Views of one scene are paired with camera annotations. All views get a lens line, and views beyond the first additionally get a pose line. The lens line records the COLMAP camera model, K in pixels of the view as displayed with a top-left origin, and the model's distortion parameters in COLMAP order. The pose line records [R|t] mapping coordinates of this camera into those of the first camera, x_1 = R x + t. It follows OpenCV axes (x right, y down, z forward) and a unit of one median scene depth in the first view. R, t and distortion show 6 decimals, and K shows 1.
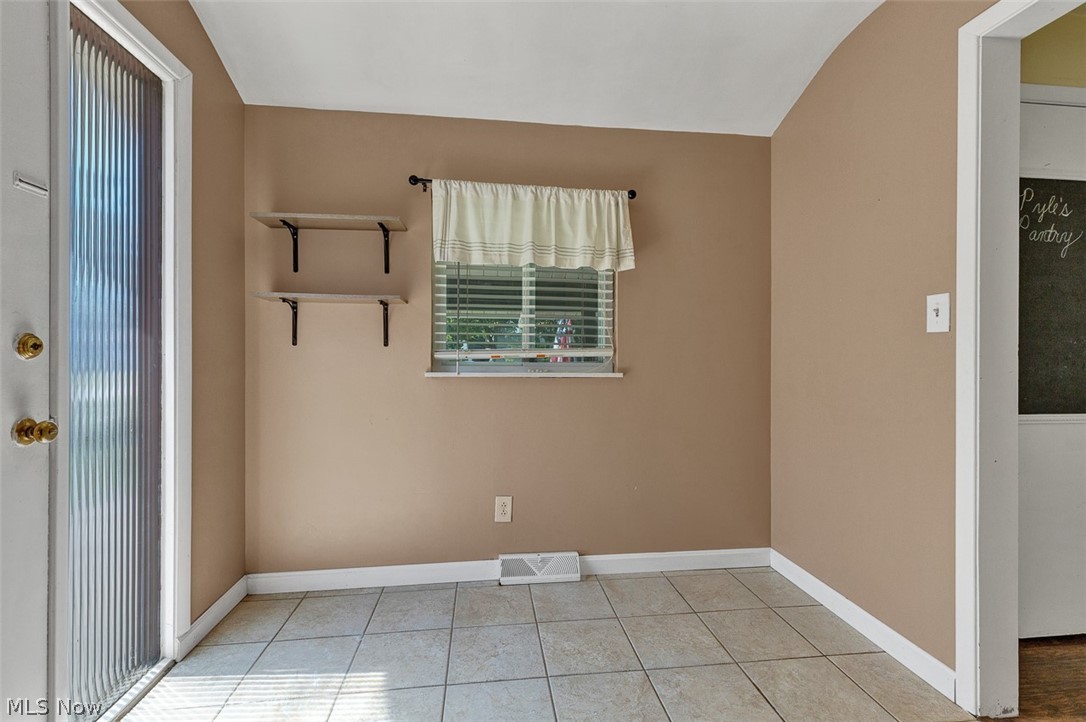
lens RADIAL K [[494.8, 0, 548.6], [0, 494.8, 360.7], [0, 0, 1]] dist [0.002288, 0.000104]
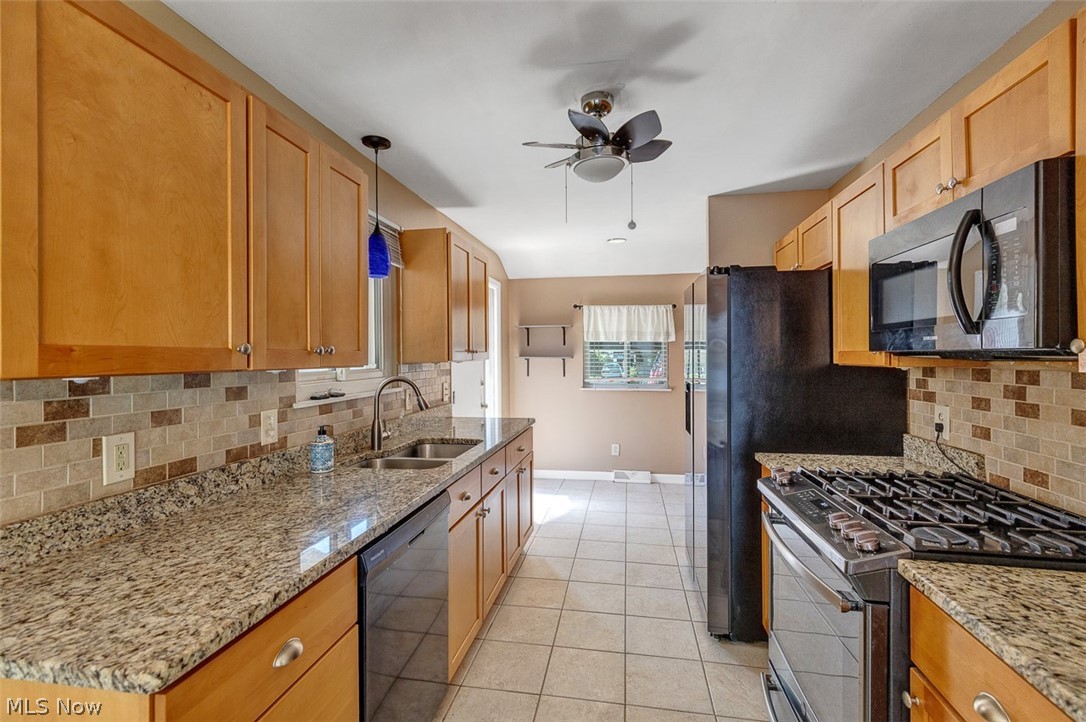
lens RADIAL K [[494.8, 0, 543.0], [0, 494.8, 354.8], [0, 0, 1]] dist [0.002288, 0.000104]
pose [[0.950553, -0.008601, -0.310443, 0.297724], [0.009807, 0.999949, 0.002324, -0.139130], [0.310407, -0.005254, 0.950589, -1.236412]]
